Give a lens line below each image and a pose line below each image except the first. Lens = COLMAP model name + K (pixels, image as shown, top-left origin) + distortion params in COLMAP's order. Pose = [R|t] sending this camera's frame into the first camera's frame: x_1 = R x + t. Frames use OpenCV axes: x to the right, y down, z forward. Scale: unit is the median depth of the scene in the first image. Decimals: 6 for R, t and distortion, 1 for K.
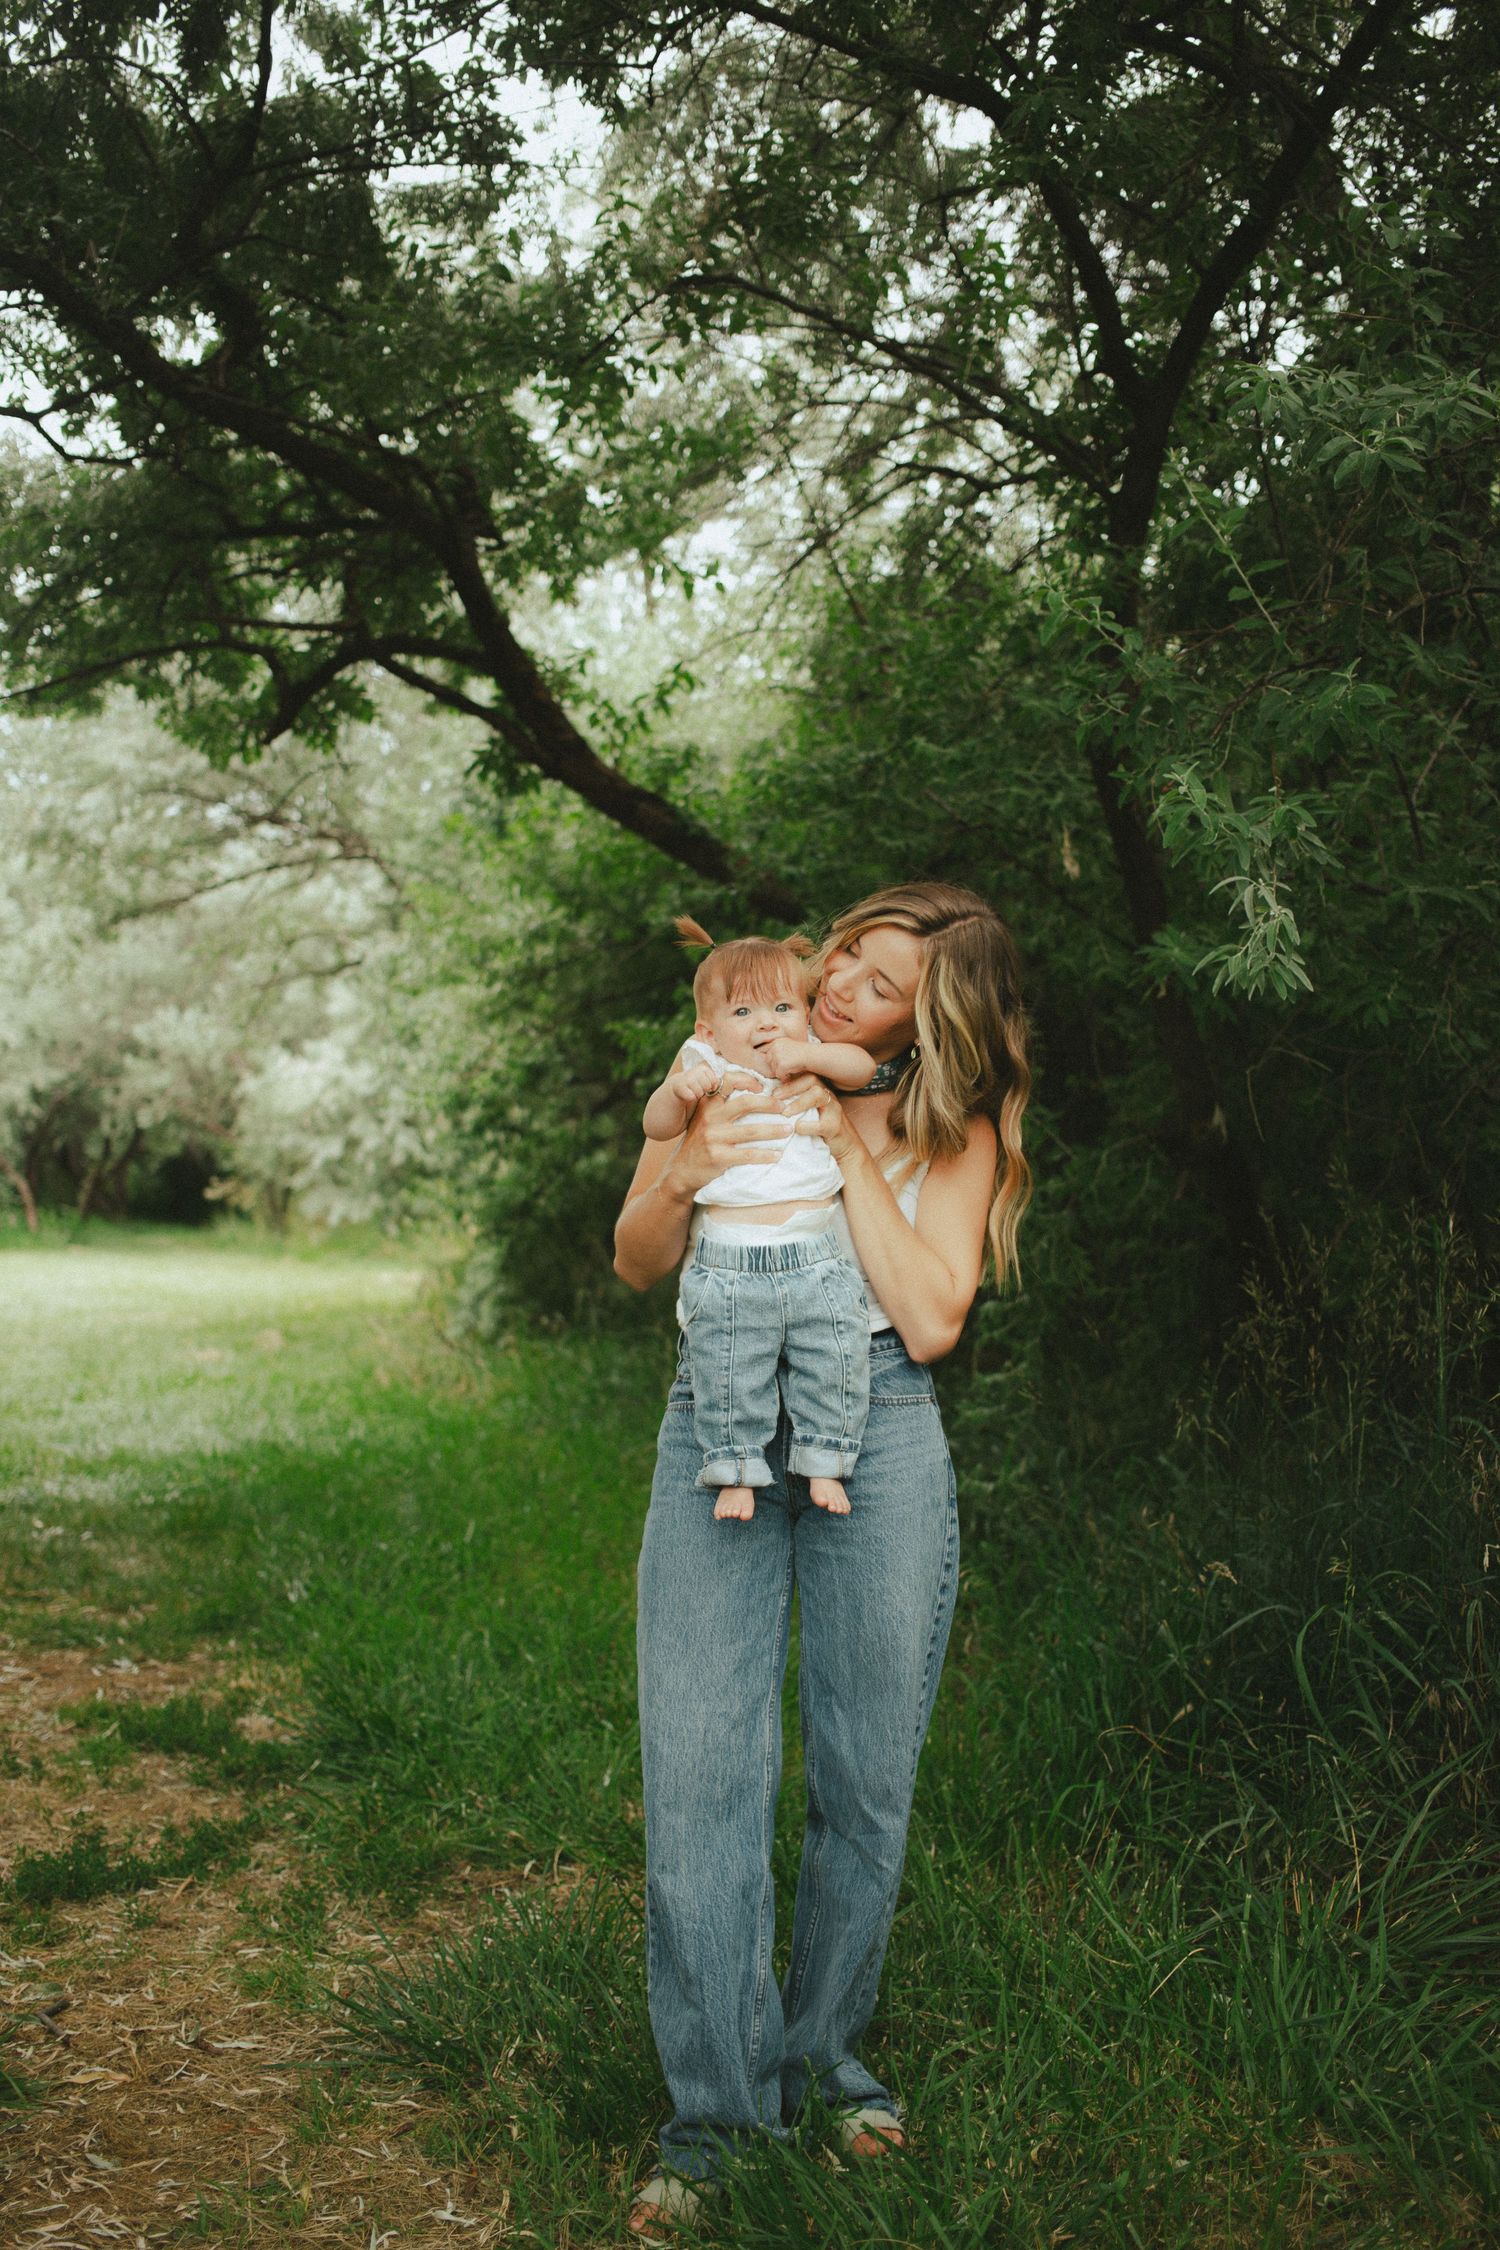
lens RADIAL K [[2498.4, 0, 739.1], [0, 2498.4, 1128.4], [0, 0, 1]] dist [-0.072172, 0.156031]
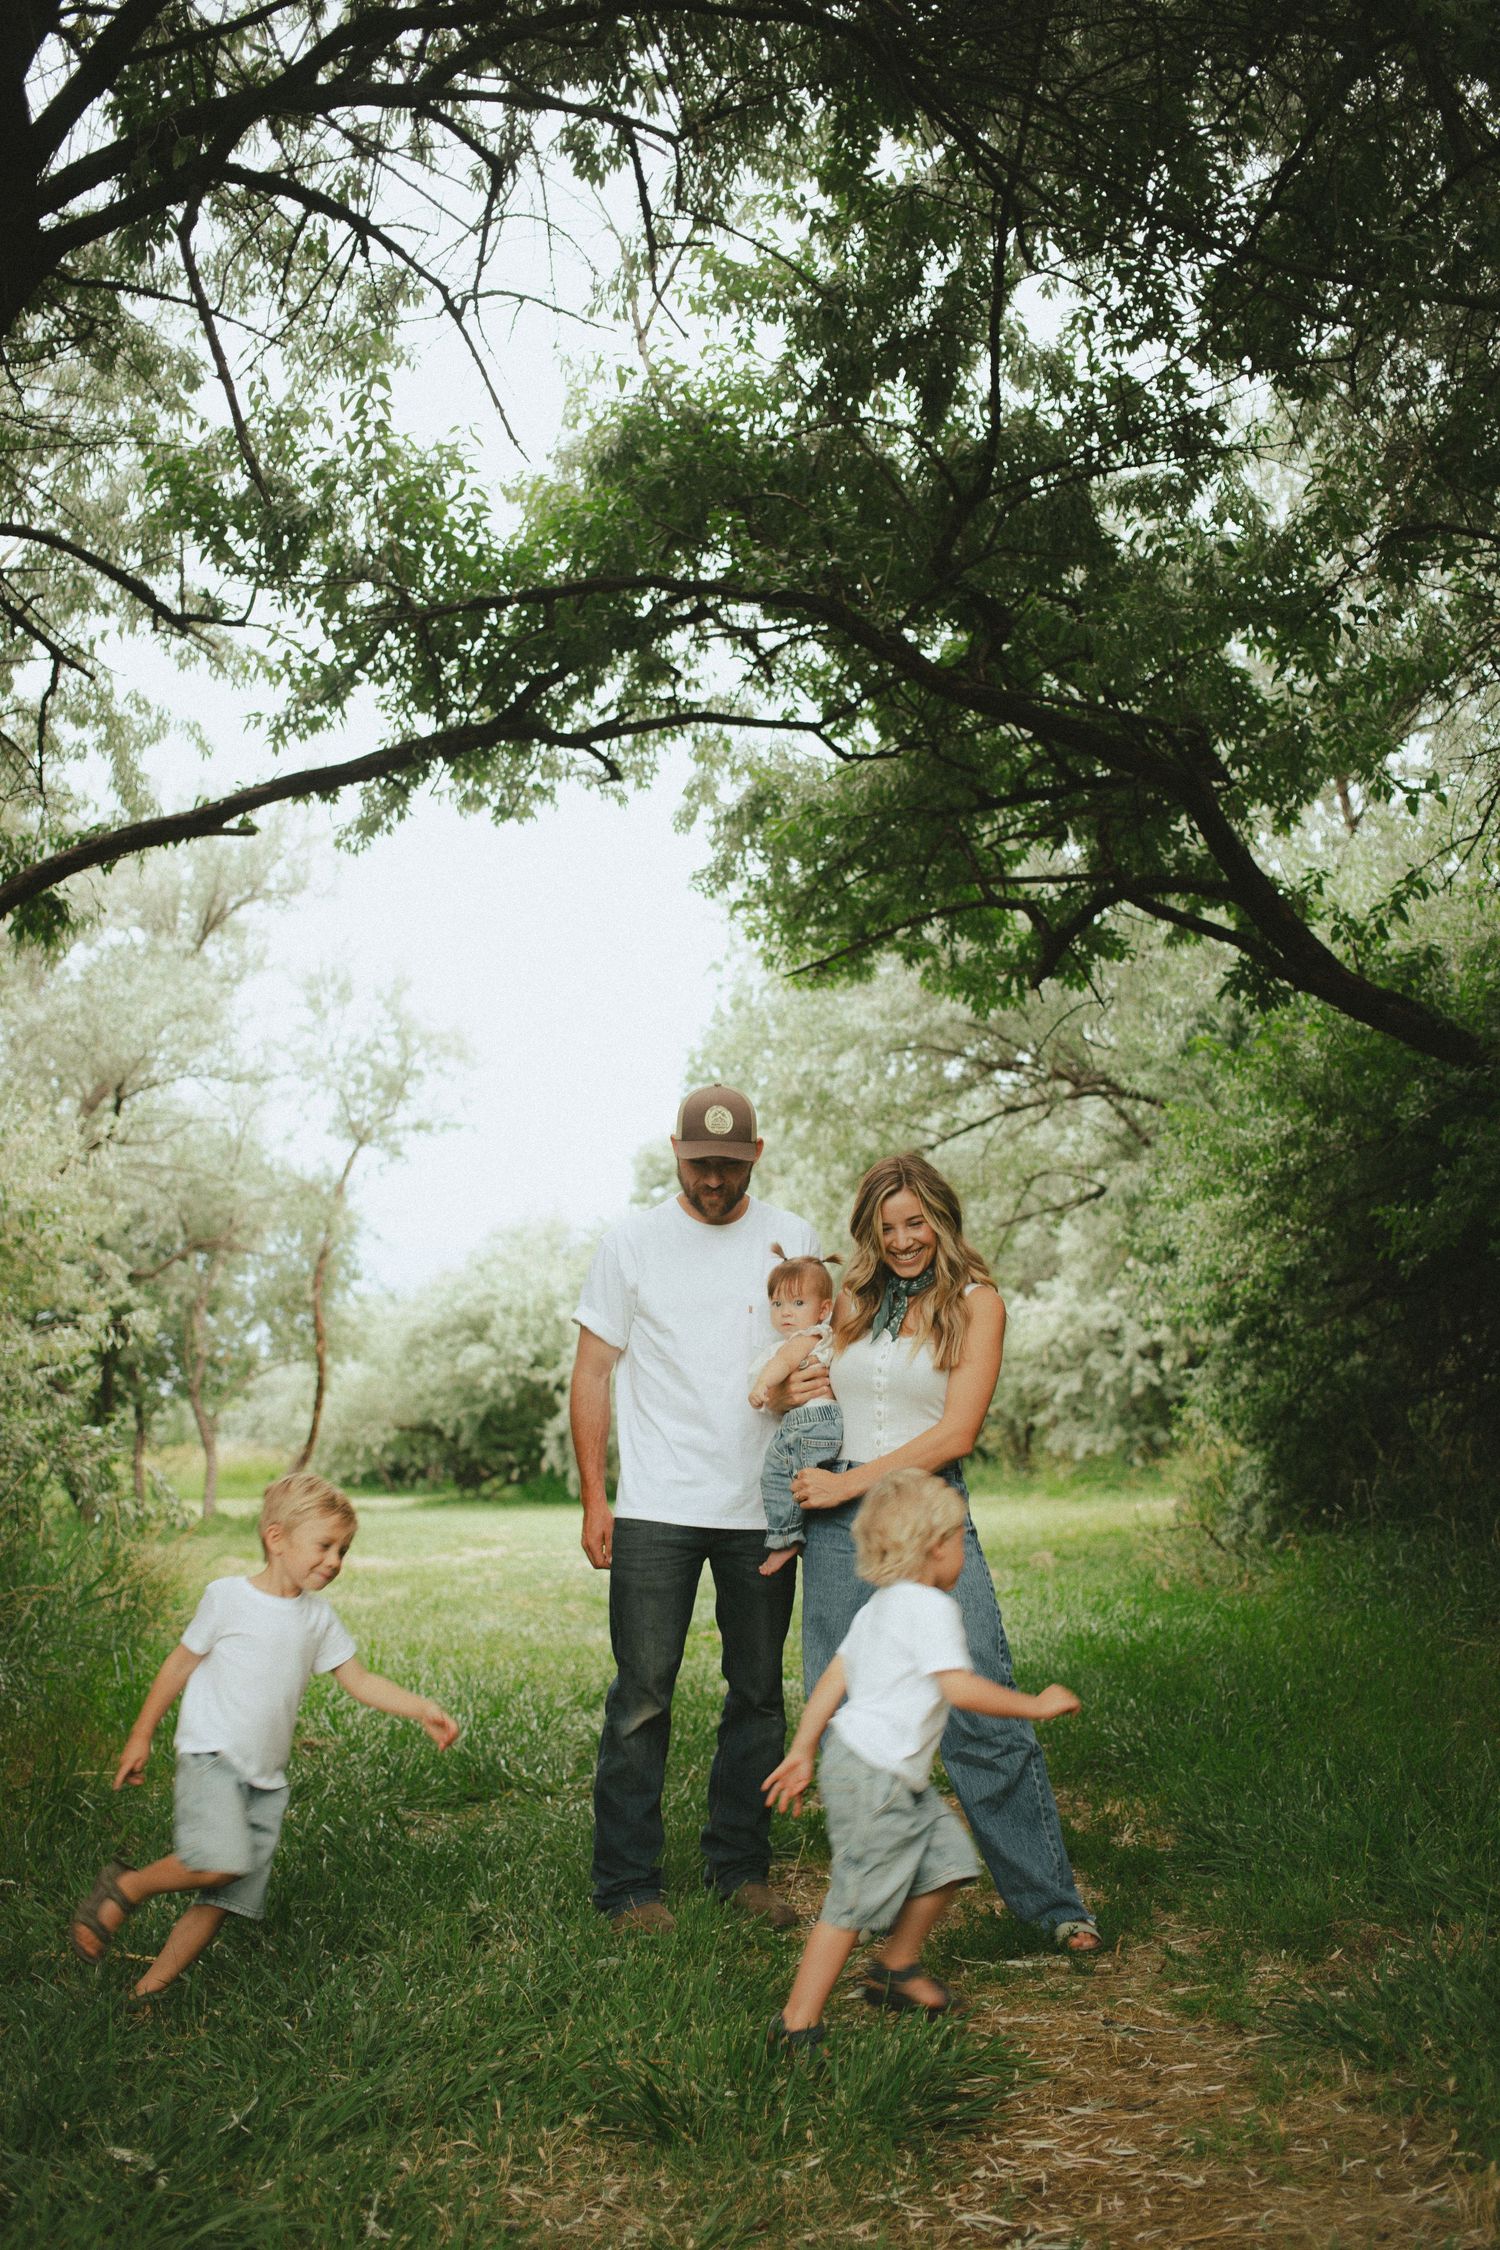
lens RADIAL K [[2491.8, 0, 731.9], [0, 2491.8, 1128.1], [0, 0, 1]] dist [-0.073256, 0.140314]
pose [[0.956151, -0.091412, -0.278244, -0.014513], [0.063828, 0.992246, -0.106647, 0.015679], [0.285835, 0.084211, 0.954572, -0.083160]]
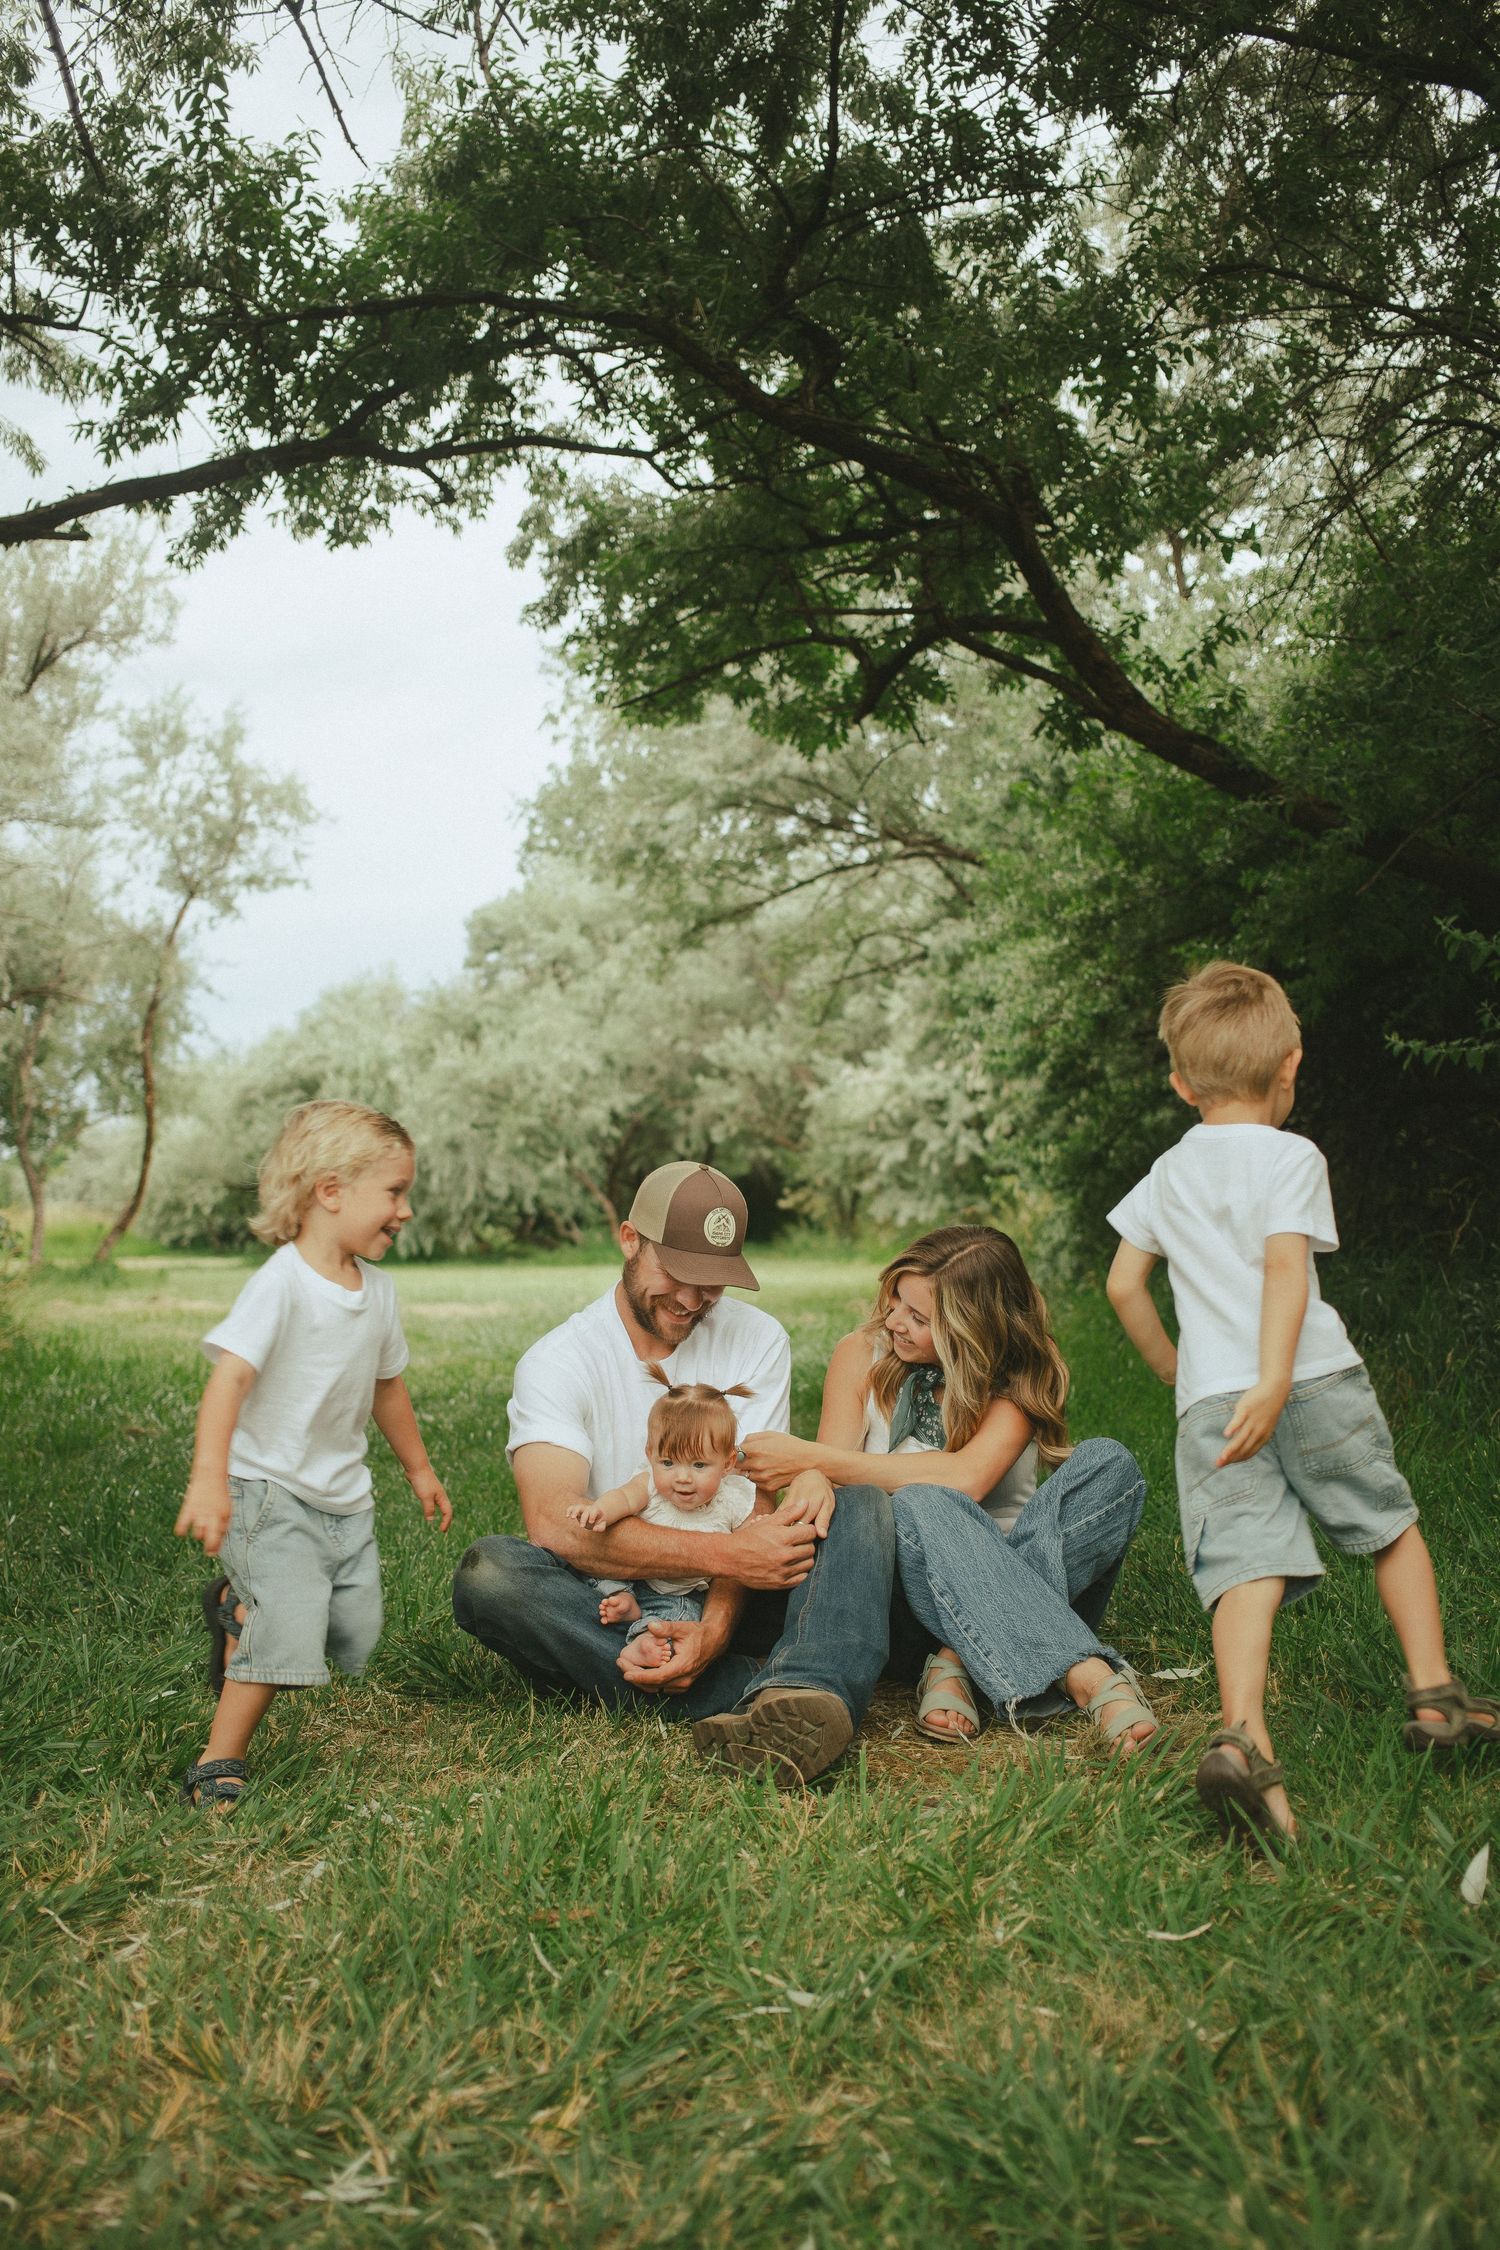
lens RADIAL K [[2494.8, 0, 734.9], [0, 2494.8, 1133.3], [0, 0, 1]] dist [-0.069941, 0.116545]
pose [[0.974411, -0.046525, -0.219907, -0.002458], [0.044907, 0.998915, -0.012352, 0.040247], [0.220243, 0.002161, 0.975443, -0.109288]]
